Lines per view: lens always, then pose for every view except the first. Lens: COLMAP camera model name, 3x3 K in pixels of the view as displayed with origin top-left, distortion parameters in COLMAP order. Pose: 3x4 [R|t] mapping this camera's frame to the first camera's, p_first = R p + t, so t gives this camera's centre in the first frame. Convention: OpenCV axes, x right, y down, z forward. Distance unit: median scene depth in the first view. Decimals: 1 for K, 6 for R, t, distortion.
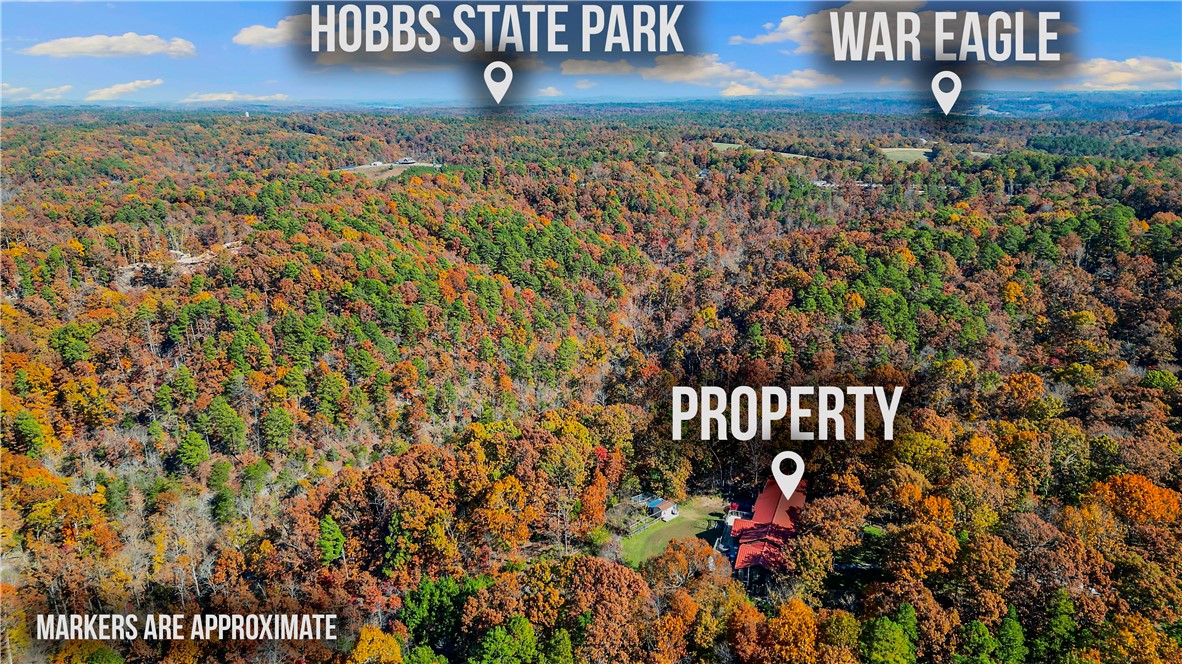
lens RADIAL K [[830.7, 0, 591.0], [0, 830.7, 332.0], [0, 0, 1]] dist [0.067993, -0.063270]
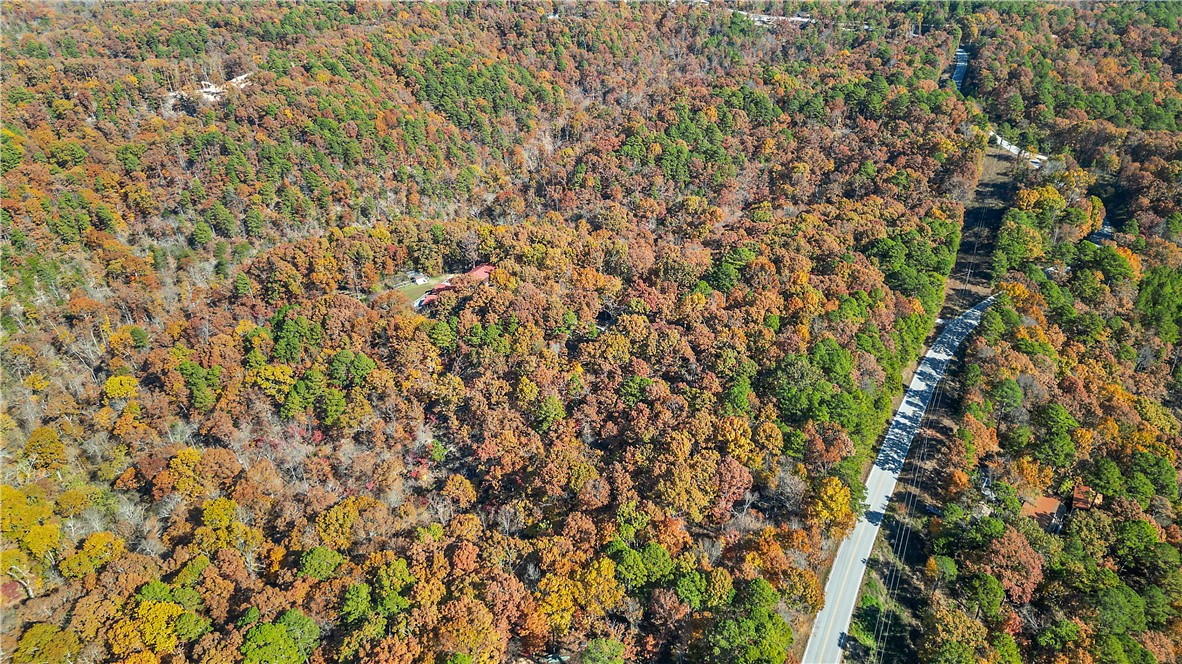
lens RADIAL K [[830.7, 0, 591.0], [0, 830.7, 332.0], [0, 0, 1]] dist [0.067993, -0.063270]
pose [[0.993836, 0.055934, -0.095719, 0.379462], [-0.031013, 0.969192, 0.244345, -0.082440], [0.106438, -0.239870, 0.964953, -0.459097]]
